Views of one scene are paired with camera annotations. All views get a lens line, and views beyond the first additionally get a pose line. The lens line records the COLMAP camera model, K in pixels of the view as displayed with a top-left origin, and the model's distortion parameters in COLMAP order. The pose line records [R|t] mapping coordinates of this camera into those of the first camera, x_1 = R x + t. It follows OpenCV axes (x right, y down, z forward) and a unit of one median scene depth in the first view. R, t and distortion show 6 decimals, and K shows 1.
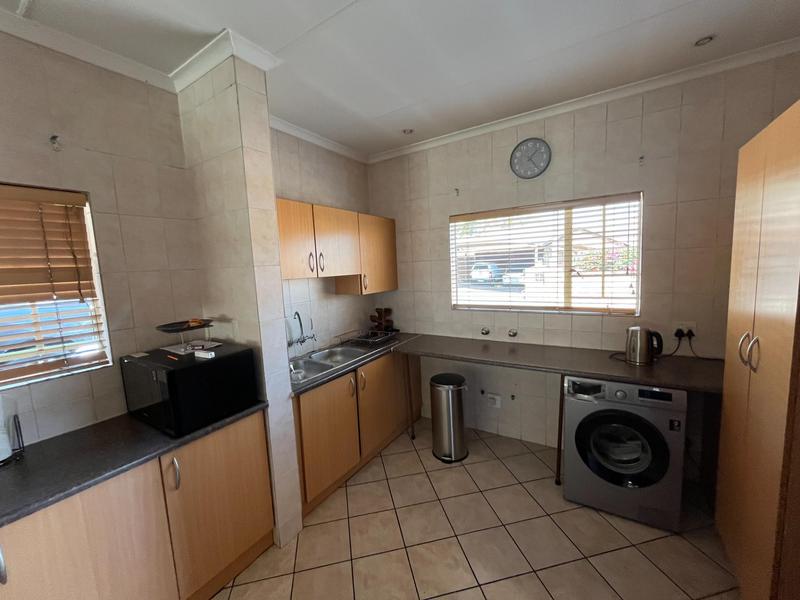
lens RADIAL K [[322.0, 0, 395.1], [0, 322.0, 299.1], [0, 0, 1]] dist [-0.001933, -0.000283]
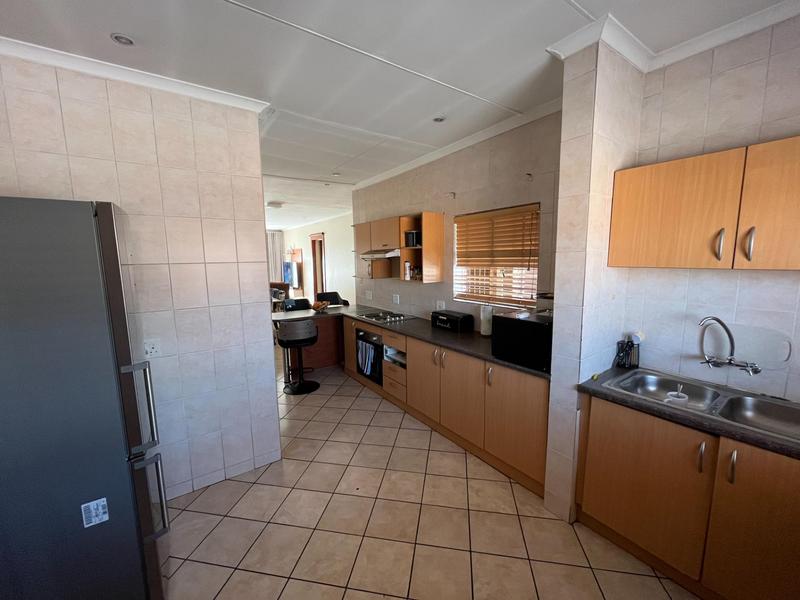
lens RADIAL K [[322.0, 0, 395.3], [0, 322.0, 301.5], [0, 0, 1]] dist [-0.001933, -0.000283]
pose [[-0.372814, 0.179724, -0.910335, 0.845270], [-0.065951, 0.973450, 0.219194, -0.150948], [0.925559, 0.141756, -0.351063, 0.950178]]
